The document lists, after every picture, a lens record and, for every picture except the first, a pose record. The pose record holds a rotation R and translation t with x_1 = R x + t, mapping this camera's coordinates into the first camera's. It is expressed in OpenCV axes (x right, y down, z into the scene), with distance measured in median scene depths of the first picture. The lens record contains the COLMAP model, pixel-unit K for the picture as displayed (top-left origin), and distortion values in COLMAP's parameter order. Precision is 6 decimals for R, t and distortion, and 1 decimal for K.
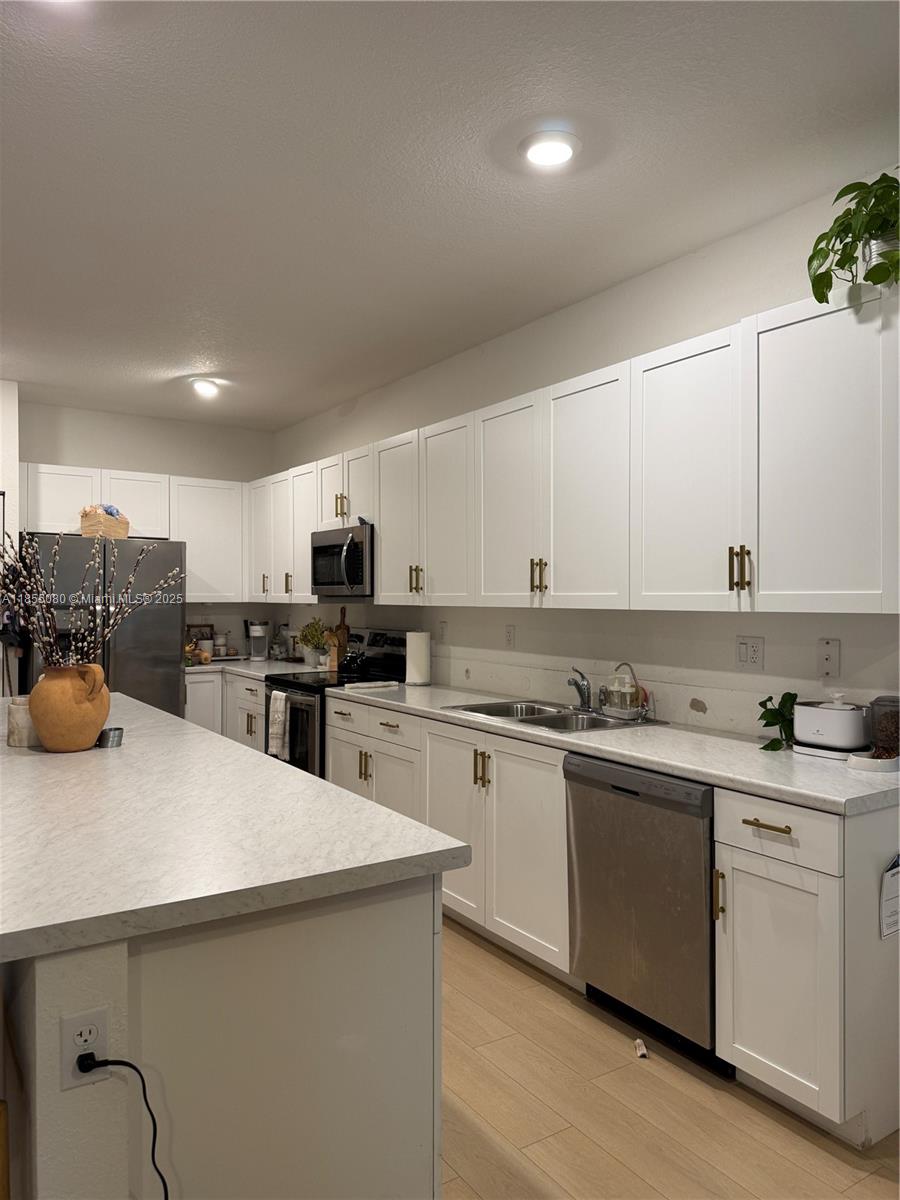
lens RADIAL K [[848.8, 0, 450.0], [0, 848.8, 600.0], [0, 0, 1]] dist [0.113907, -0.146436]
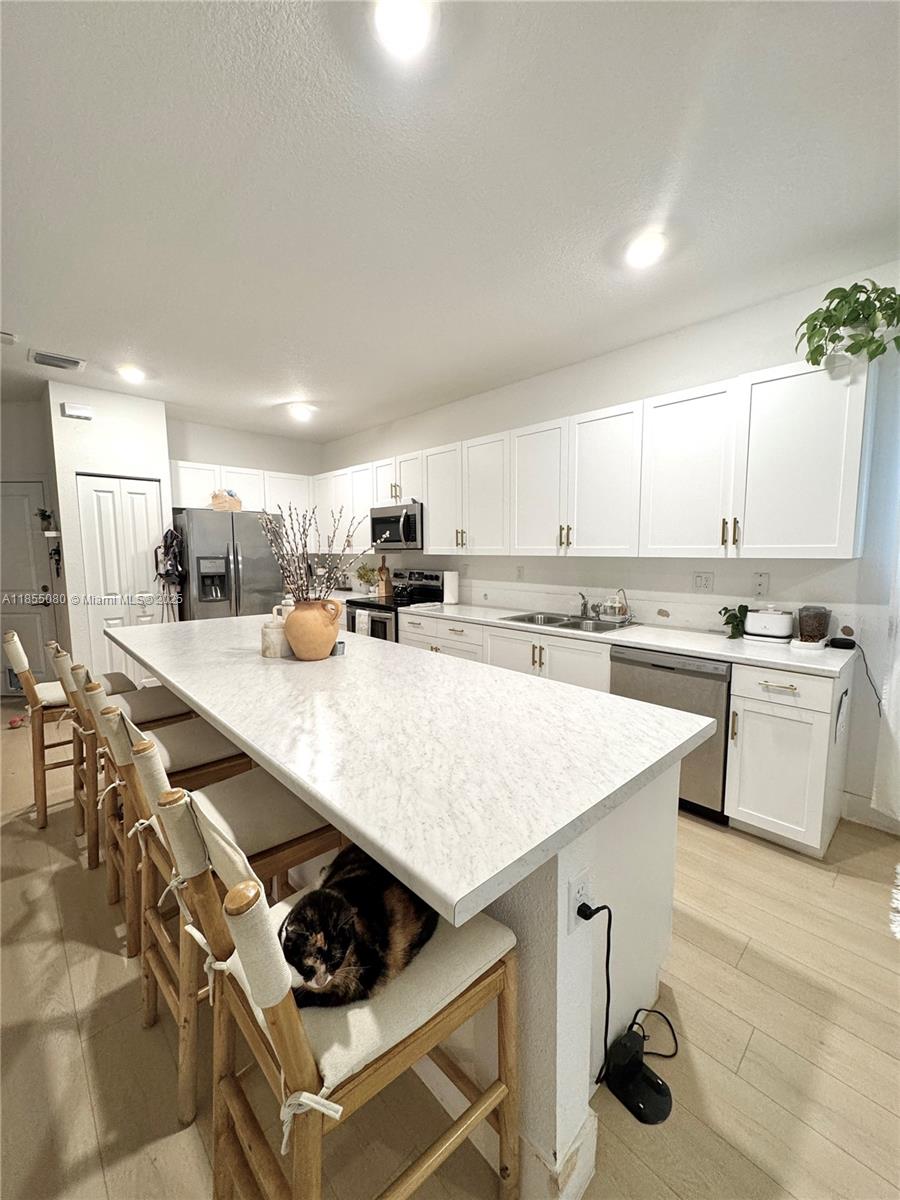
lens RADIAL K [[479.6, 0, 450.0], [0, 479.6, 600.0], [0, 0, 1]] dist [-0.000085, 0.000617]
pose [[0.982640, -0.025860, 0.183714, -0.227486], [0.006733, 0.994556, 0.103984, -0.003337], [-0.185403, -0.100942, 0.977464, 0.116239]]
